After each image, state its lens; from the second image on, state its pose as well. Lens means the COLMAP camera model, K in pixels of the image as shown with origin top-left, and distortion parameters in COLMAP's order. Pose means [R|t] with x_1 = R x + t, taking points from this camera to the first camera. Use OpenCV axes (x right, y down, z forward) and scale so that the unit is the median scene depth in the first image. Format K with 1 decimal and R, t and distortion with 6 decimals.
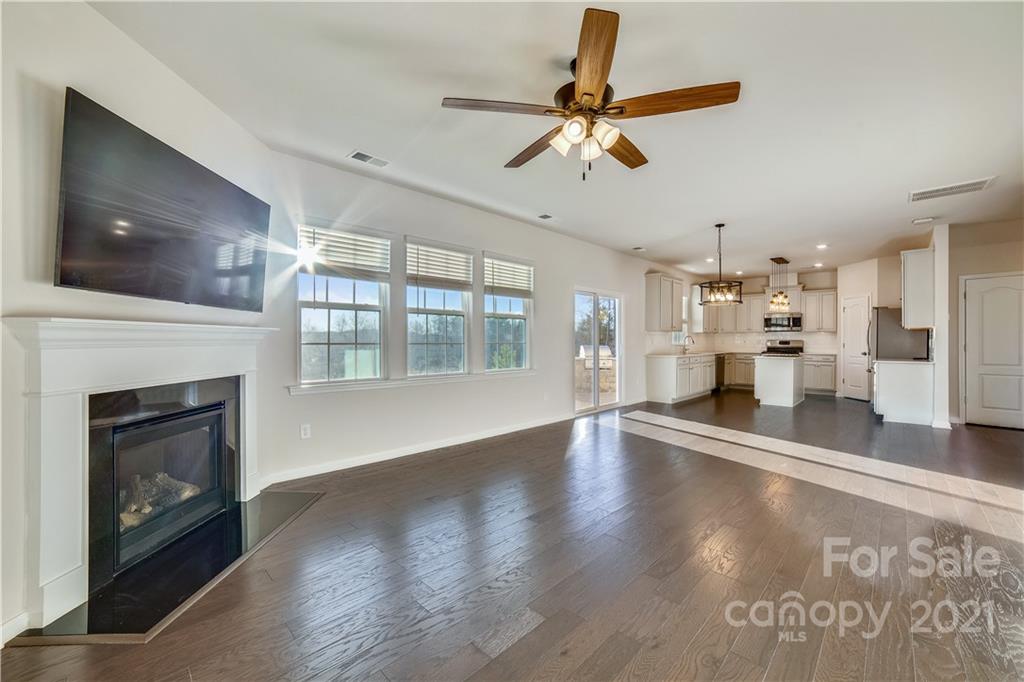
lens RADIAL K [[413.1, 0, 521.6], [0, 413.1, 337.5], [0, 0, 1]] dist [-0.017264, 0.002637]
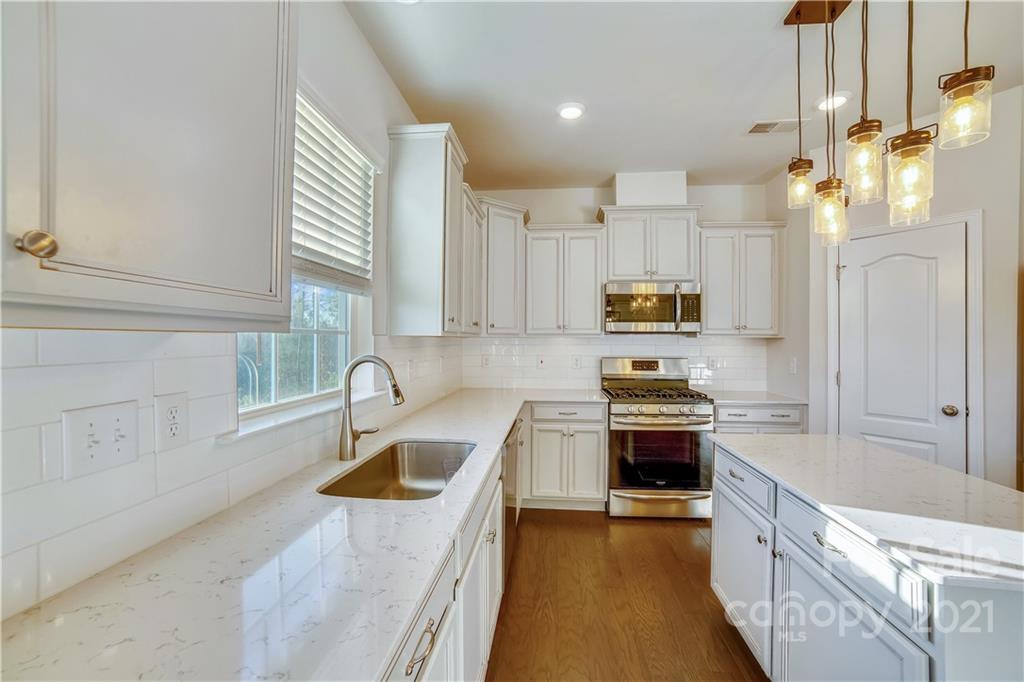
lens RADIAL K [[413.5, 0, 518.5], [0, 413.5, 341.9], [0, 0, 1]] dist [-0.032120, 0.007193]
pose [[0.785214, 0.000512, 0.619225, 0.379111], [-0.006569, 0.999950, 0.007503, -0.011647], [-0.619190, -0.009959, 0.785178, 0.912451]]
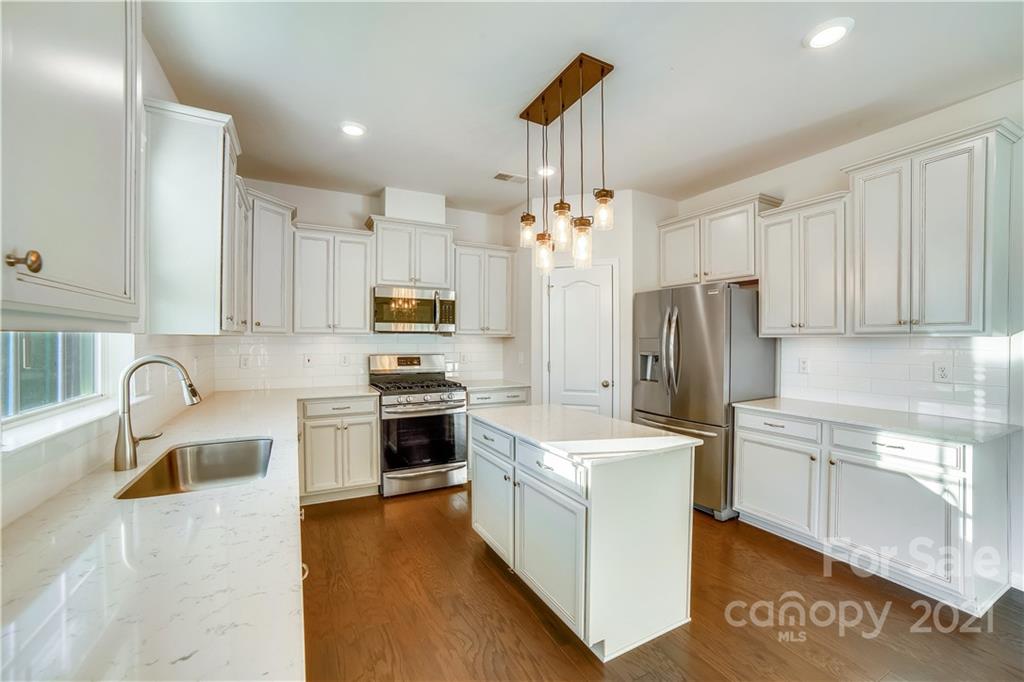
lens RADIAL K [[413.1, 0, 513.8], [0, 413.1, 341.4], [0, 0, 1]] dist [-0.017264, 0.002637]
pose [[0.312826, -0.003500, 0.949804, 0.326904], [-0.007330, 0.999955, 0.006099, -0.011910], [-0.949782, -0.008871, 0.312786, 0.900349]]
